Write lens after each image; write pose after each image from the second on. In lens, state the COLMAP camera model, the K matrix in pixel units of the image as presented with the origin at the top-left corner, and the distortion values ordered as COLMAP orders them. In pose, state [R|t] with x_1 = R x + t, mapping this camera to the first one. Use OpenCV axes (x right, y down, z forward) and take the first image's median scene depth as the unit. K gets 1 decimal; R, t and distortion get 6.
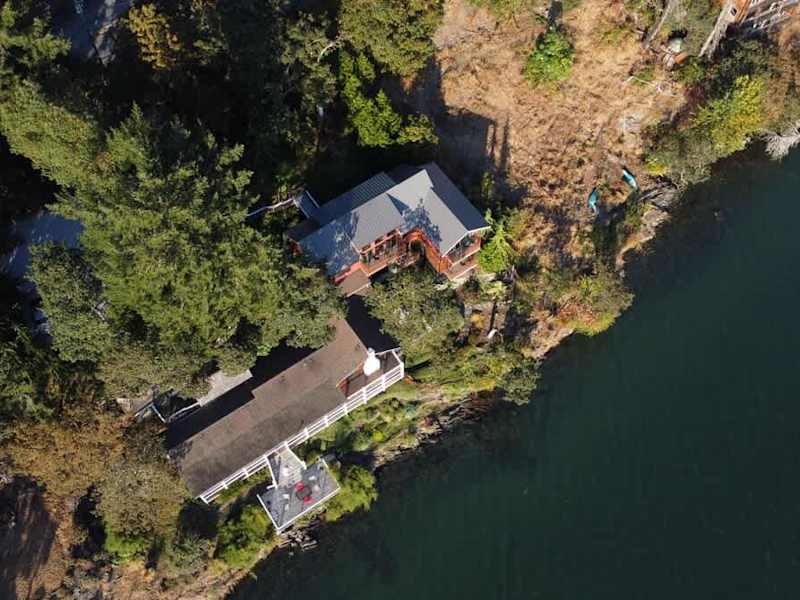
lens RADIAL K [[810.3, 0, 395.3], [0, 810.3, 301.7], [0, 0, 1]] dist [0.001411, -0.023336]
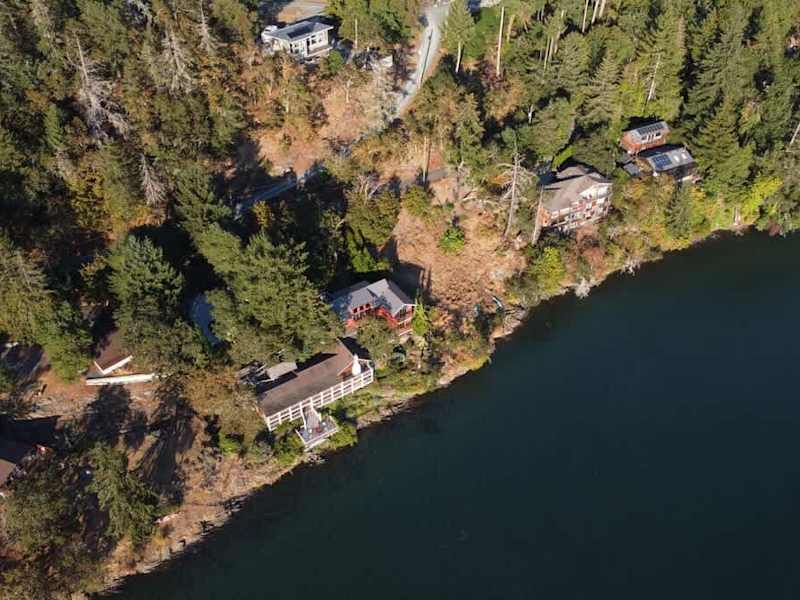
lens RADIAL K [[810.3, 0, 395.3], [0, 810.3, 301.7], [0, 0, 1]] dist [0.001411, -0.023336]
pose [[0.999886, 0.011386, -0.009881, 0.078144], [-0.014194, 0.931874, -0.362504, 0.599797], [0.005080, 0.362603, 0.931930, -0.852148]]
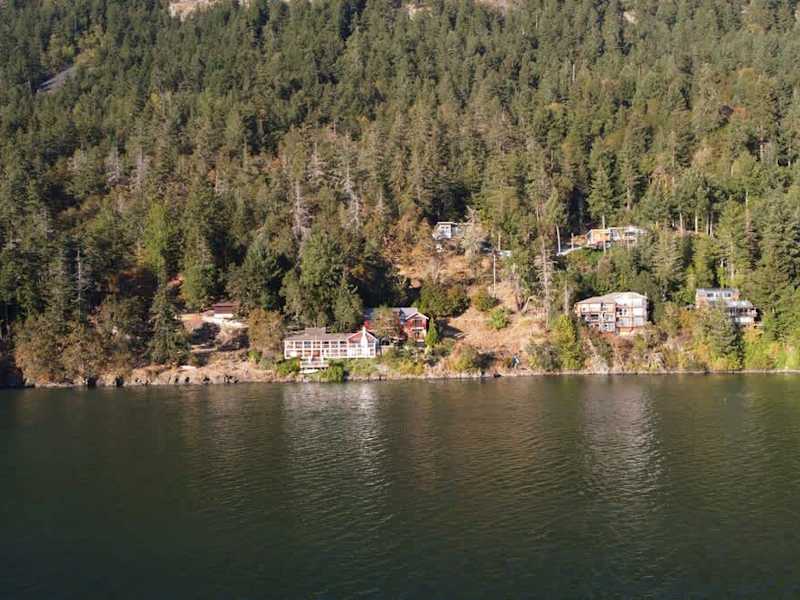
lens RADIAL K [[810.3, 0, 395.3], [0, 810.3, 301.7], [0, 0, 1]] dist [0.001411, -0.023336]
pose [[0.826413, -0.024129, -0.562548, 1.415406], [-0.494631, 0.446264, -0.745780, 1.780823], [0.269040, 0.894576, 0.356864, -0.019737]]
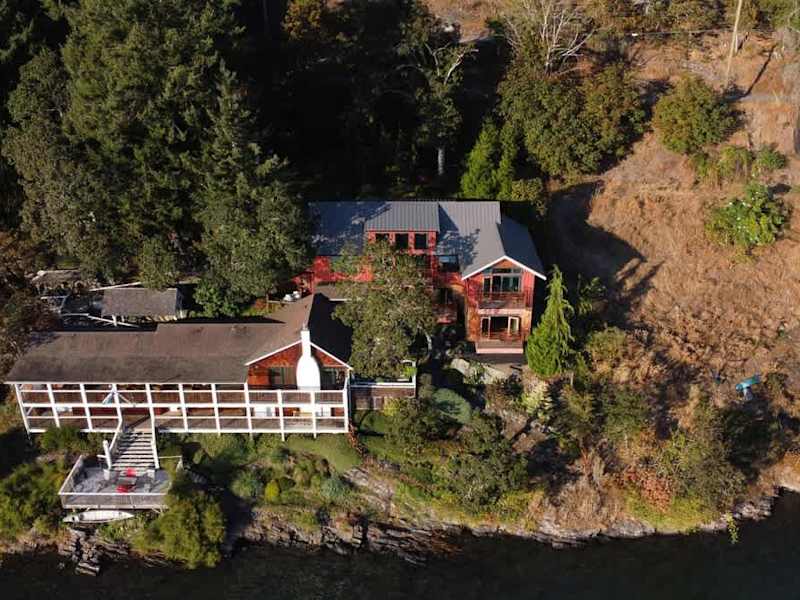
lens RADIAL K [[810.3, 0, 395.3], [0, 810.3, 301.7], [0, 0, 1]] dist [0.001411, -0.023336]
pose [[0.817710, 0.258357, -0.514395, 0.356837], [-0.509621, 0.740428, -0.438239, 0.283113], [0.267650, 0.620498, 0.737119, 0.420861]]
